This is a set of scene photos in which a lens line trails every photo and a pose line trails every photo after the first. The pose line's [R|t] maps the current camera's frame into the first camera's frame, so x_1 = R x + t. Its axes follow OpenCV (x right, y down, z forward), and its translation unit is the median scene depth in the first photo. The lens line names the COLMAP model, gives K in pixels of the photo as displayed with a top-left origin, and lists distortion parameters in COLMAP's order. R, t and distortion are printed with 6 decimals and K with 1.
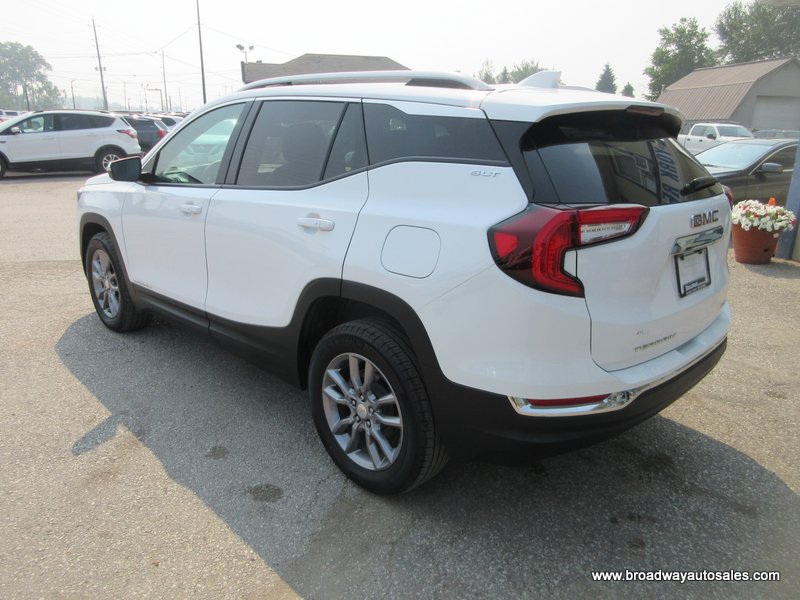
lens RADIAL K [[603.7, 0, 400.0], [0, 603.7, 300.0], [0, 0, 1]] dist [0.006594, -0.005875]
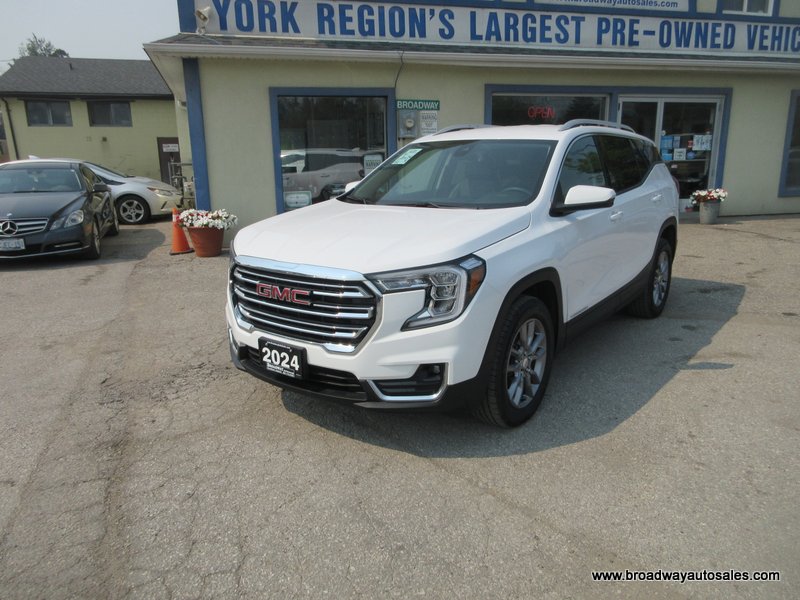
lens RADIAL K [[600.4, 0, 400.0], [0, 600.4, 300.0], [0, 0, 1]] dist [0.011211, -0.003420]
pose [[-0.137824, -0.249877, 0.958418, -1.424612], [0.283907, 0.917081, 0.279927, -0.434223], [-0.948895, 0.310683, -0.055454, 1.423233]]
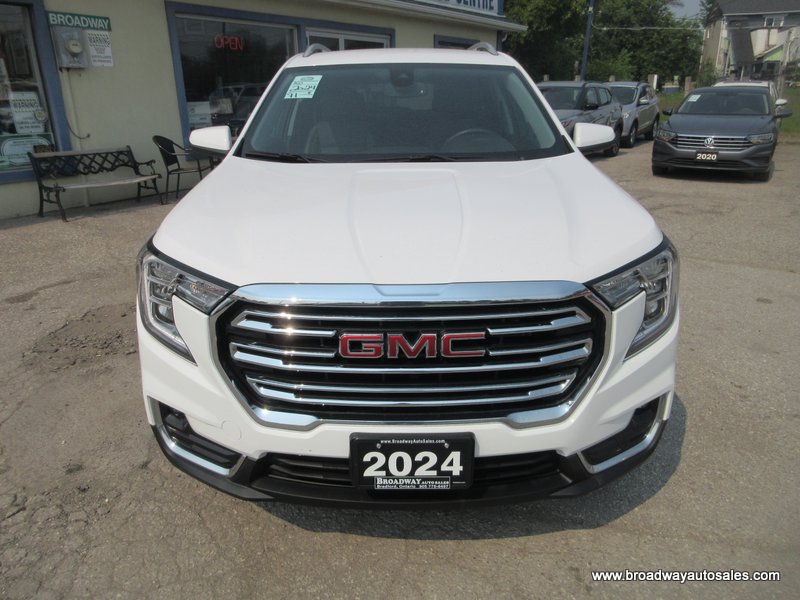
lens RADIAL K [[600.4, 0, 400.0], [0, 600.4, 300.0], [0, 0, 1]] dist [0.011211, -0.003420]
pose [[-0.712677, -0.239965, 0.659172, -0.867349], [0.190124, 0.838427, 0.510777, -0.505061], [-0.675236, 0.489344, -0.551905, 1.759541]]
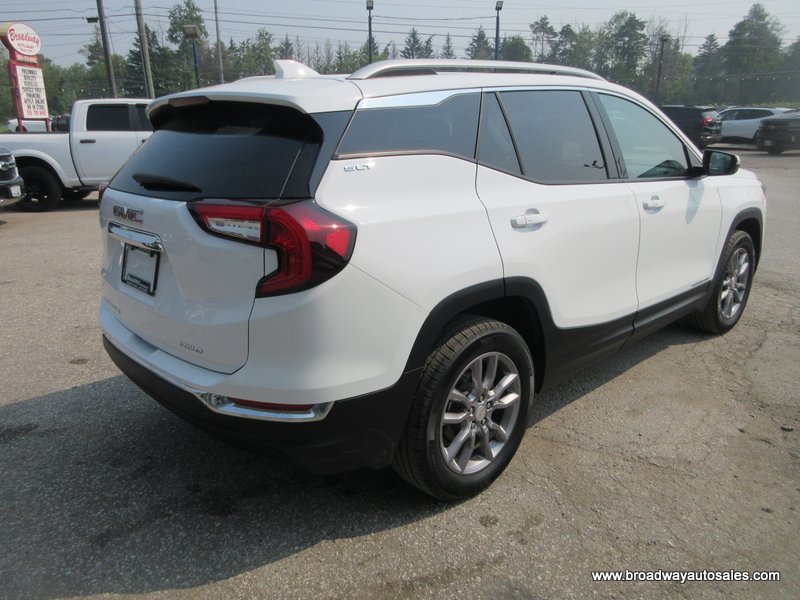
lens RADIAL K [[603.7, 0, 400.0], [0, 603.7, 300.0], [0, 0, 1]] dist [0.006594, -0.005875]
pose [[-0.027500, 0.269896, -0.962497, 0.921250], [-0.257926, 0.928341, 0.267688, -0.237915], [0.965773, 0.255614, 0.044084, 0.891484]]
